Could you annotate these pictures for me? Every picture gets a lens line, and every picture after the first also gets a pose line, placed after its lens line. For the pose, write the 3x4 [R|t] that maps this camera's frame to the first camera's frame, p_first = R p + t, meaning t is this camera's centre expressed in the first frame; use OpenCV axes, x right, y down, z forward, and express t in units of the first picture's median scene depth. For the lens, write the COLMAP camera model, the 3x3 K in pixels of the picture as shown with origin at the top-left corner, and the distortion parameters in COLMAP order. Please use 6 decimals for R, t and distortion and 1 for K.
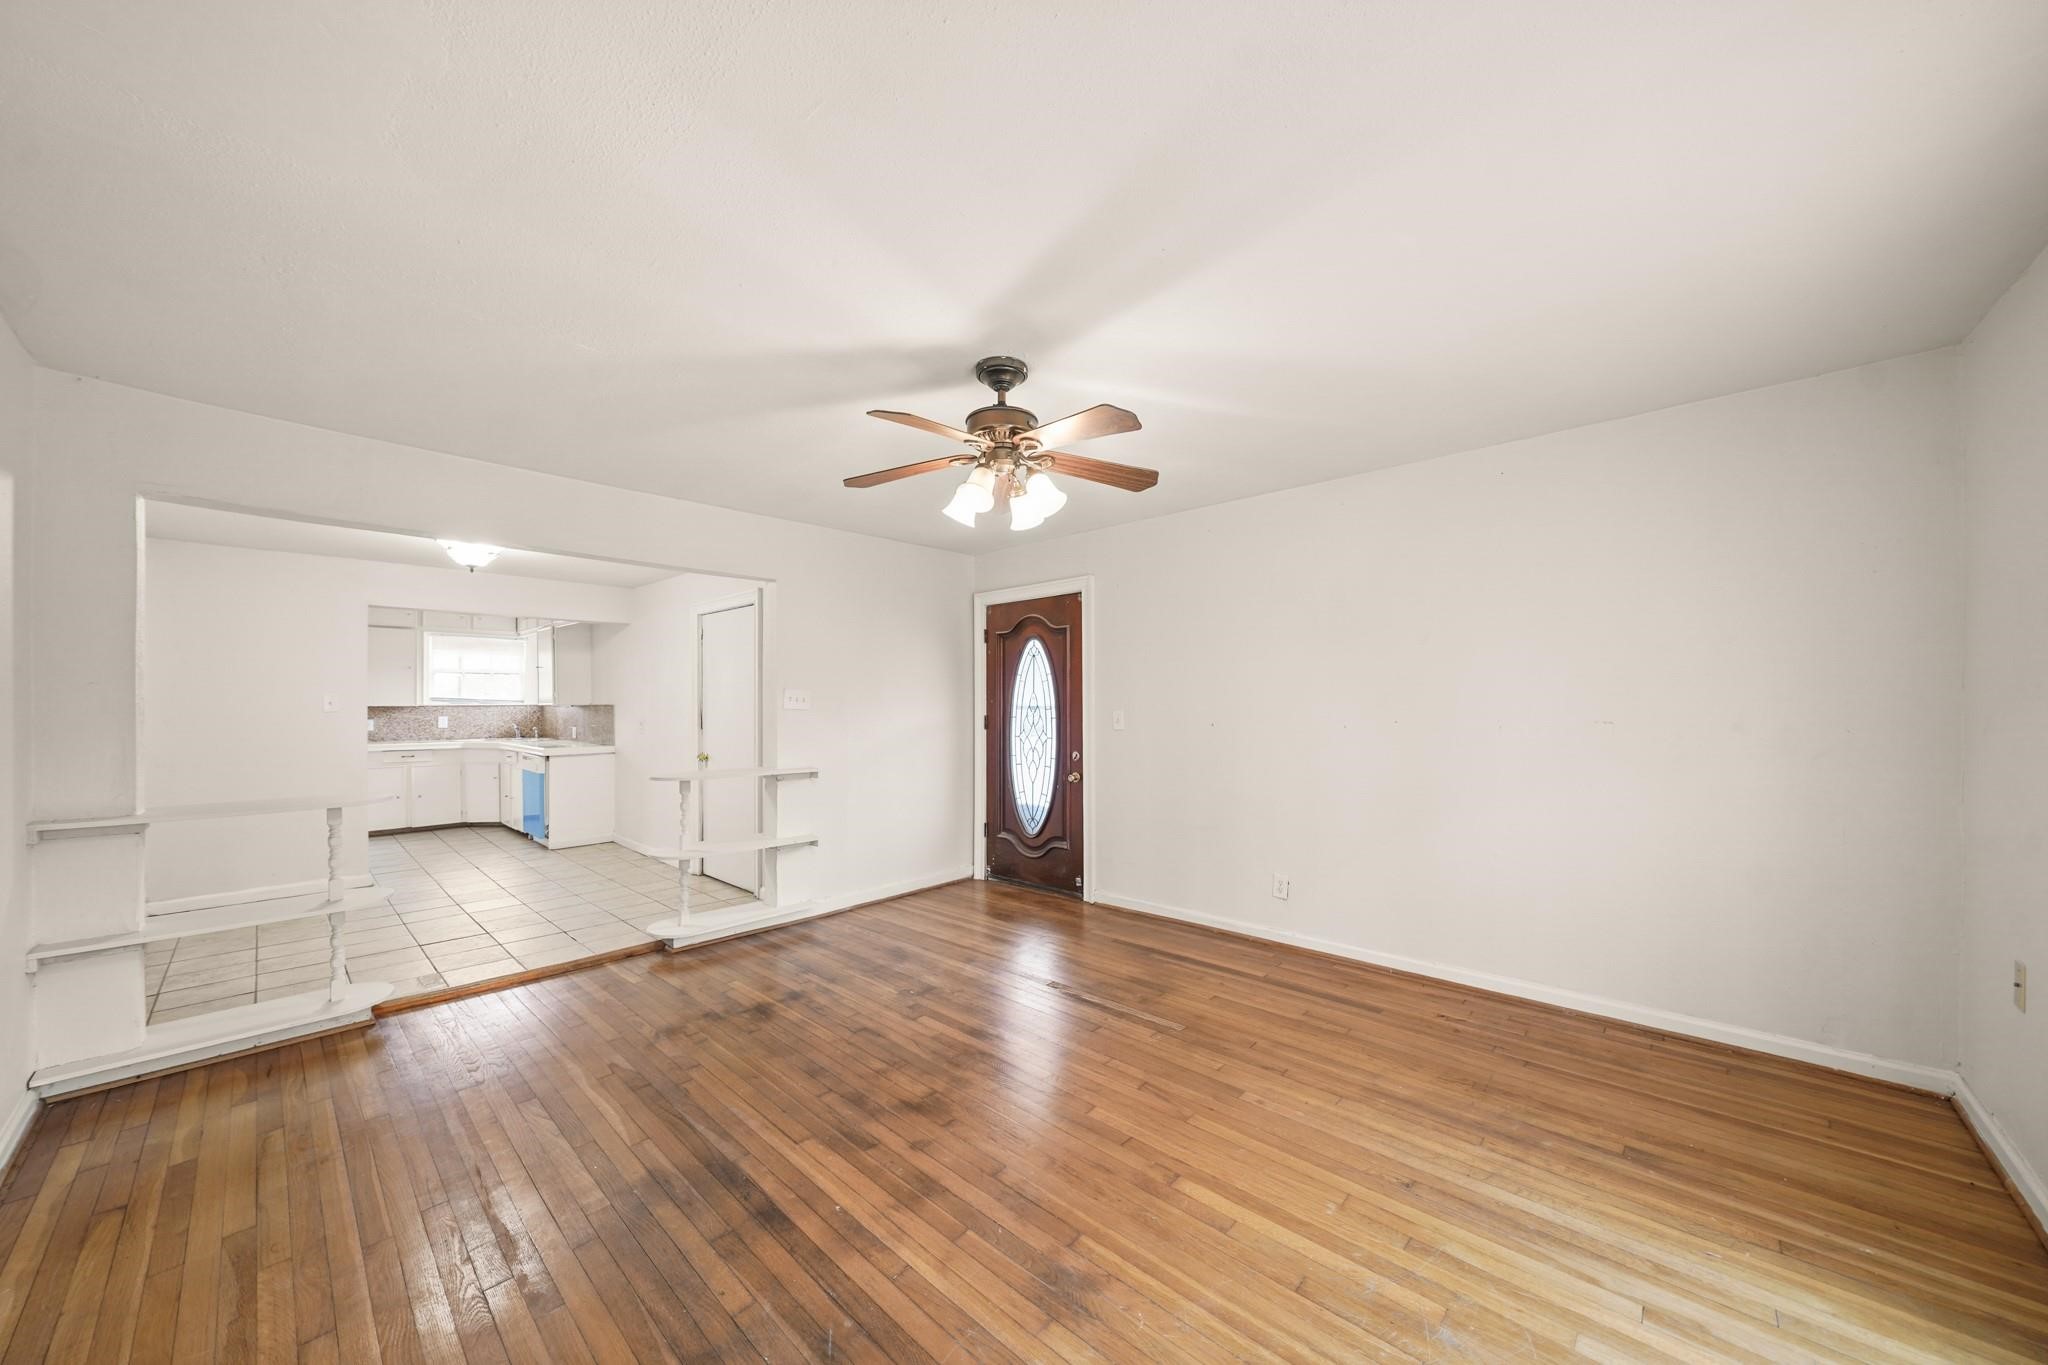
lens RADIAL K [[718.5, 0, 1026.9], [0, 718.5, 694.5], [0, 0, 1]] dist [-0.005962, -0.000116]
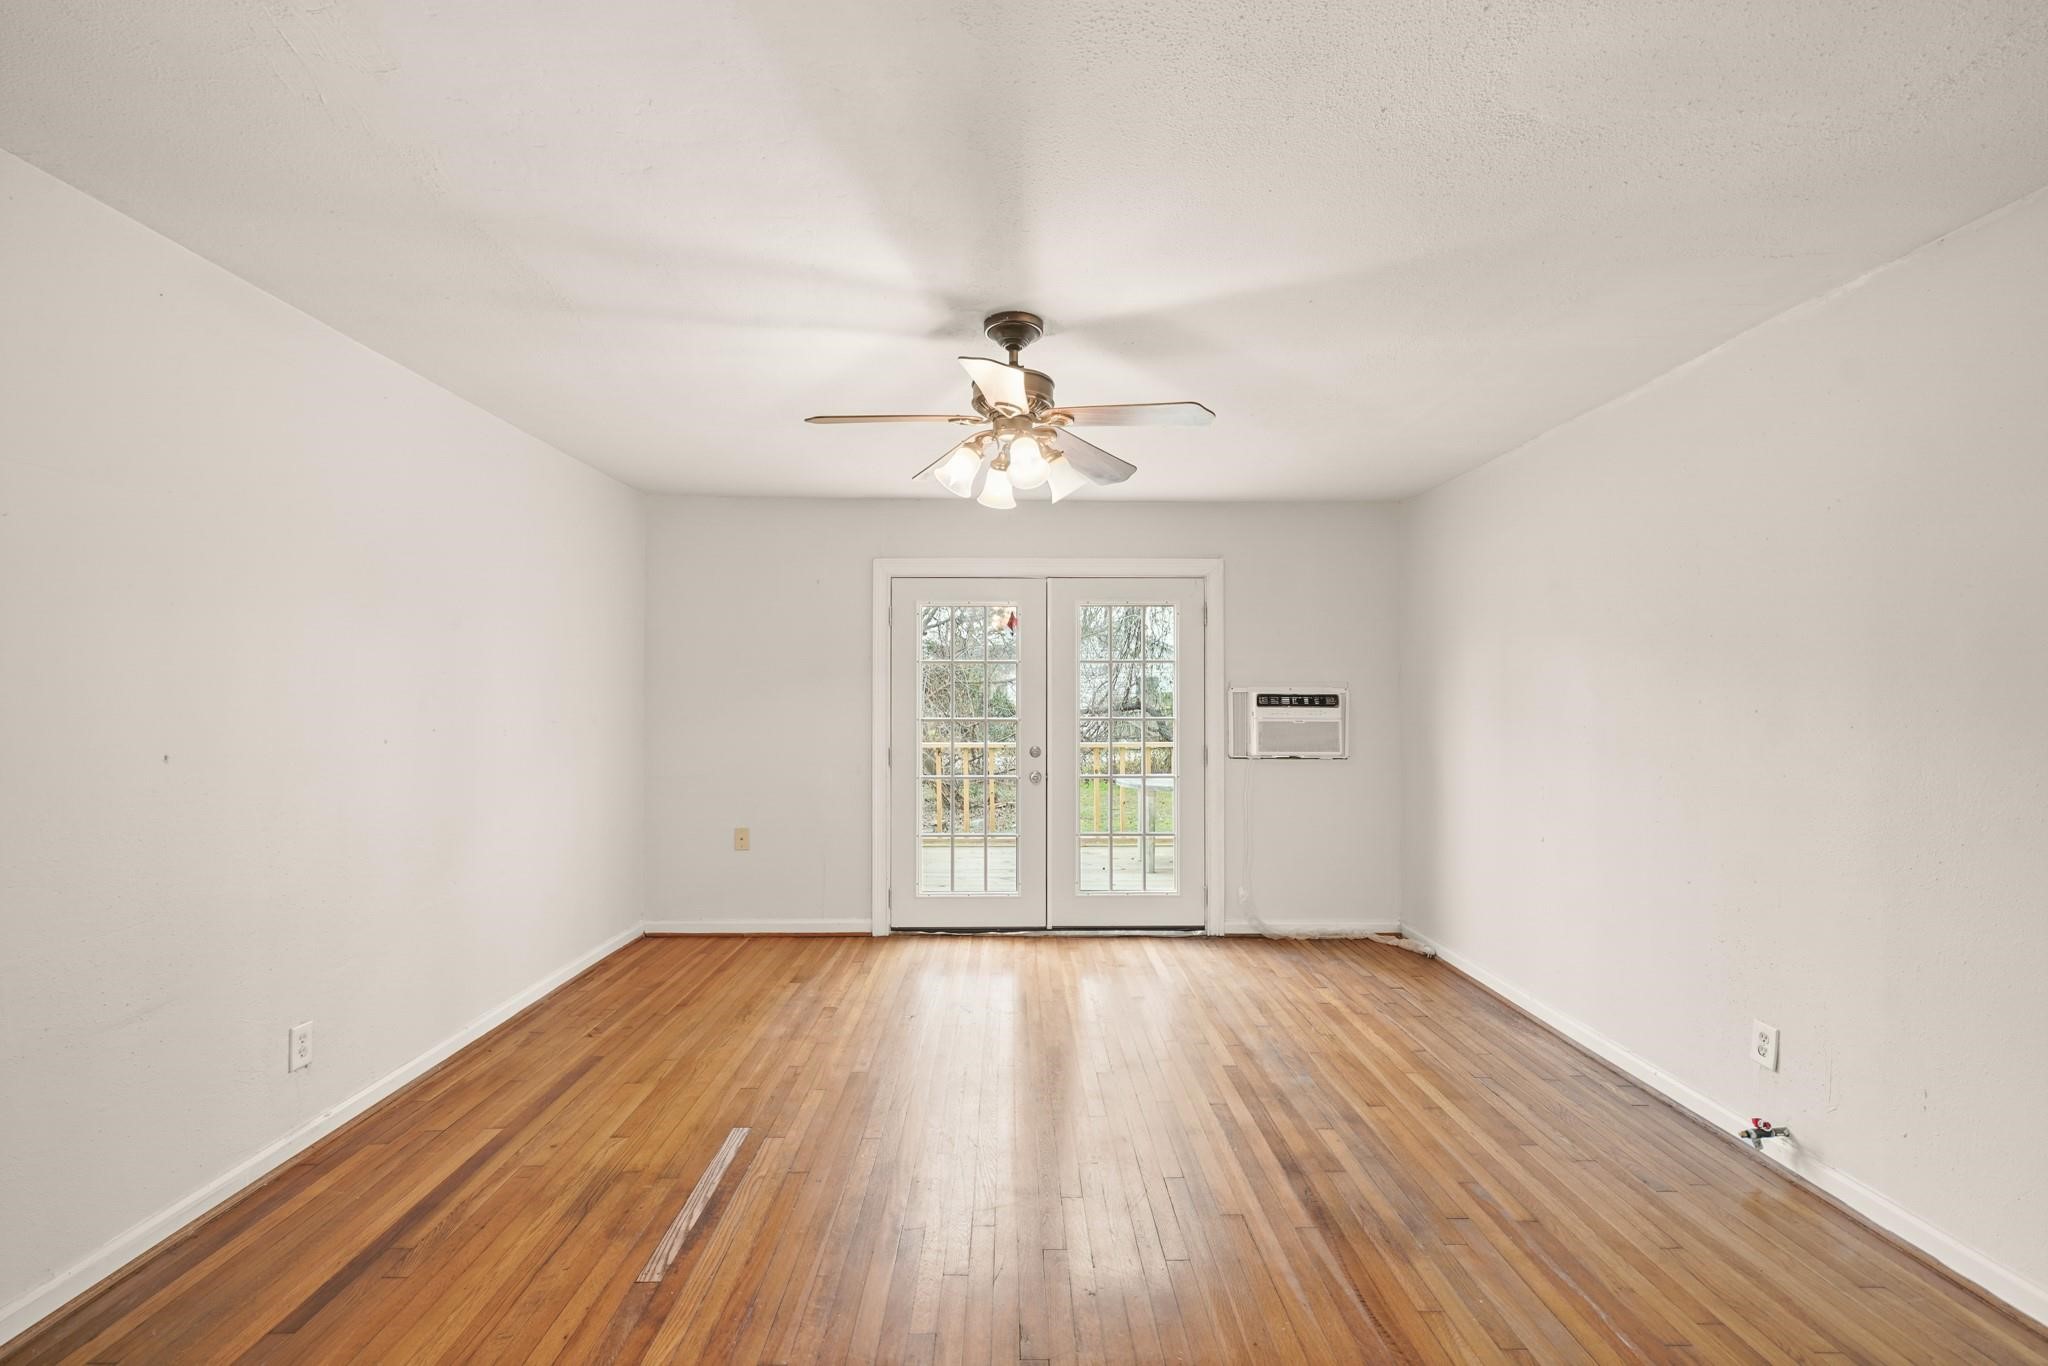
lens RADIAL K [[857.5, 0, 1025.0], [0, 857.5, 695.7], [0, 0, 1]] dist [0.000545, -0.000105]
pose [[-0.694082, 0.002590, 0.719892, -0.482404], [-0.010330, 0.999855, -0.013557, 0.006928], [-0.719822, -0.016846, -0.693954, 1.044538]]
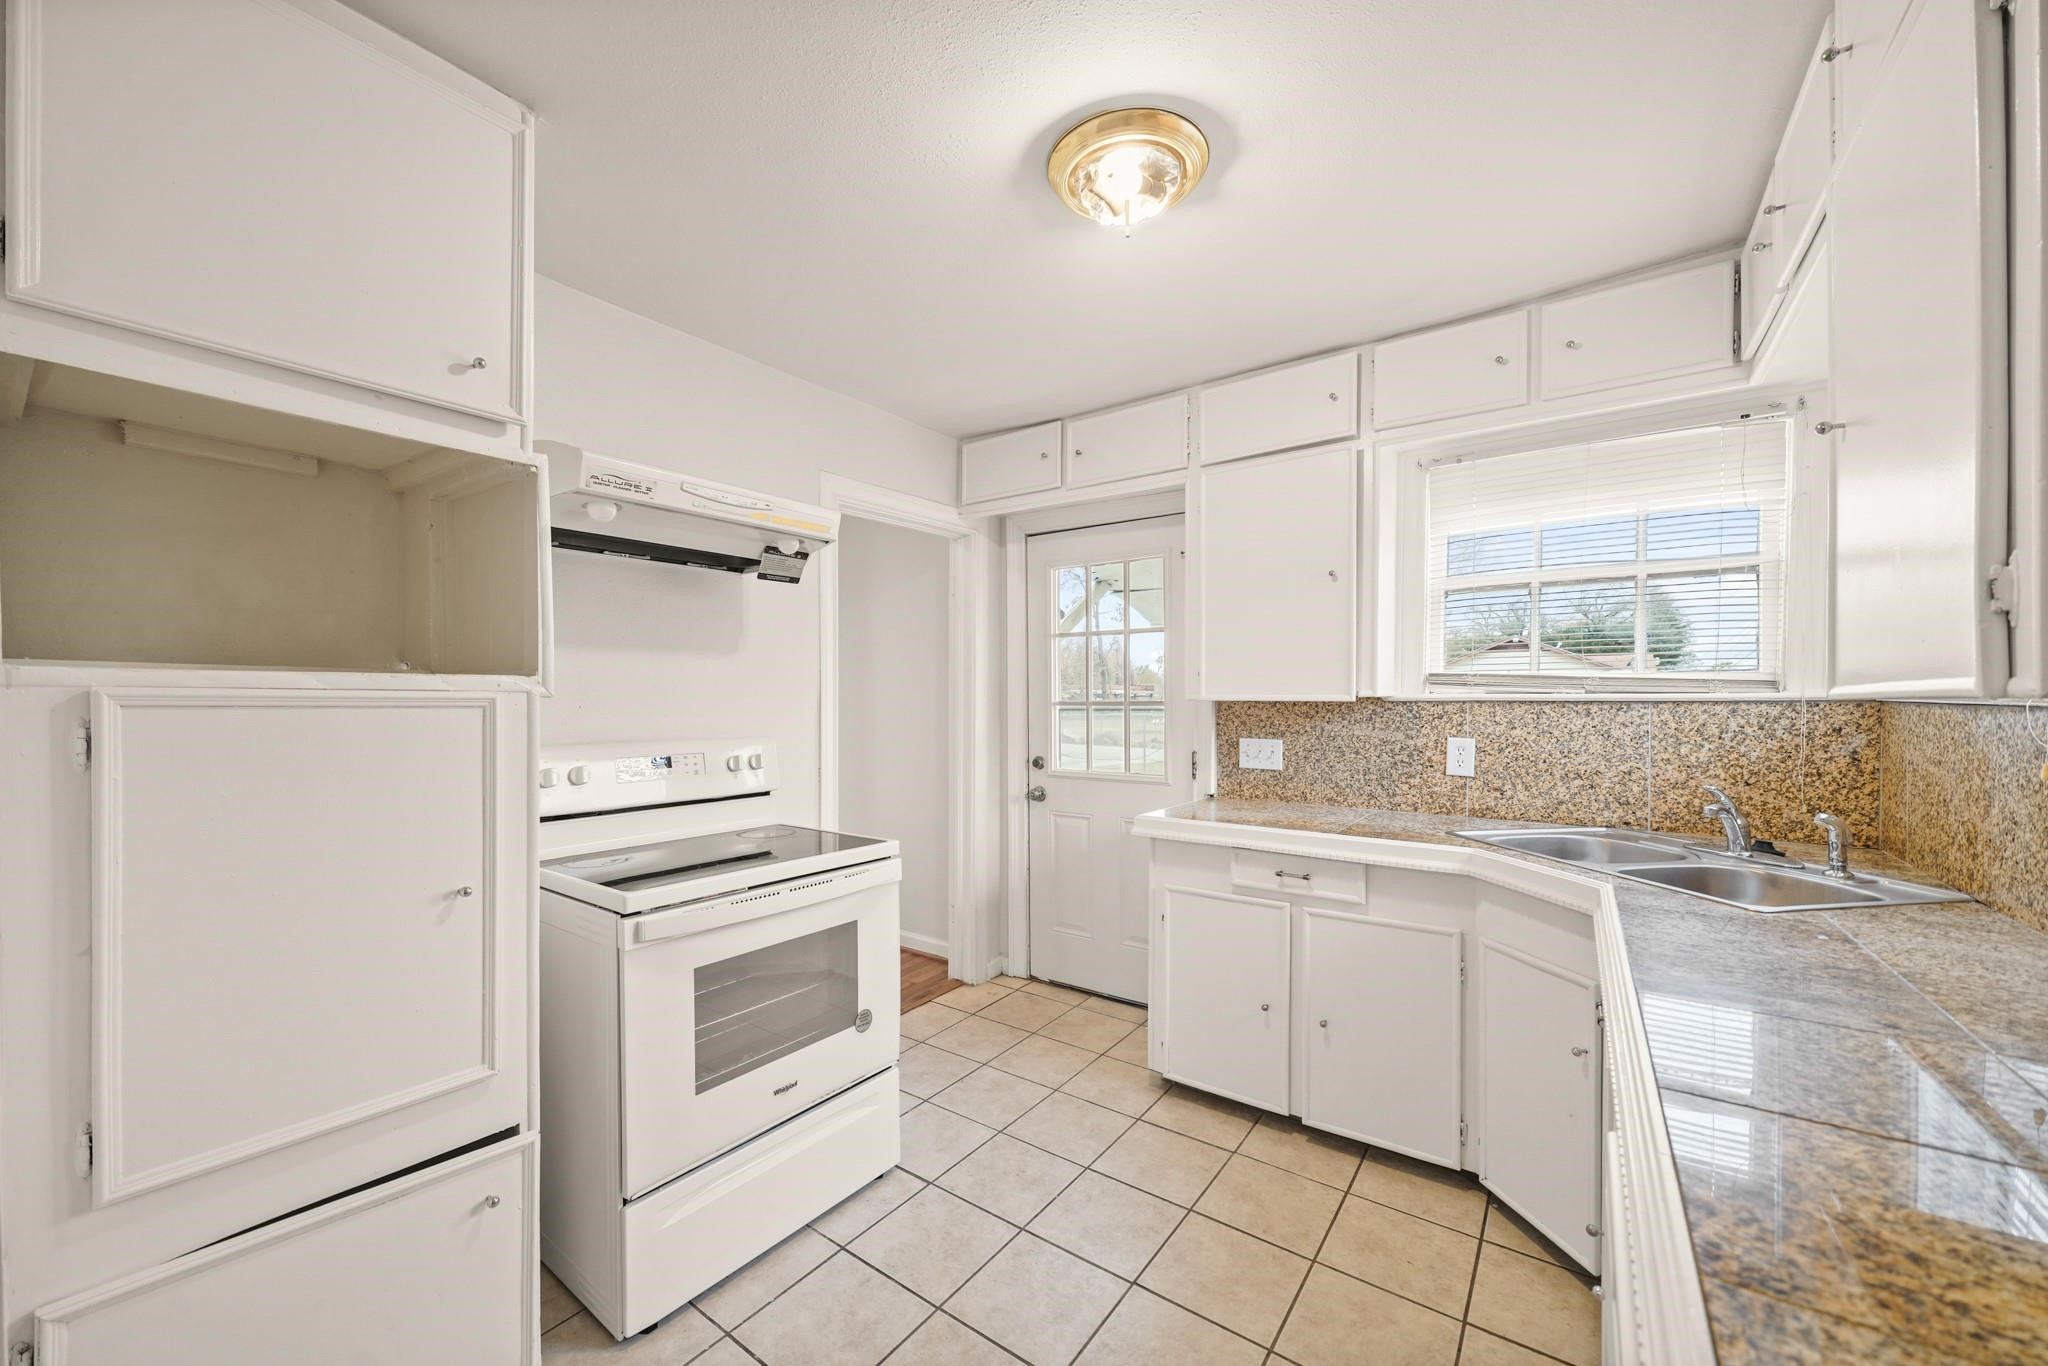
lens RADIAL K [[767.6, 0, 1032.7], [0, 767.6, 689.6], [0, 0, 1]] dist [-0.001499, 0.000005]
pose [[0.131357, -0.007448, -0.991307, -1.051941], [0.013331, 0.999895, -0.005746, 0.021366], [0.991246, -0.012460, 0.131442, 1.569330]]
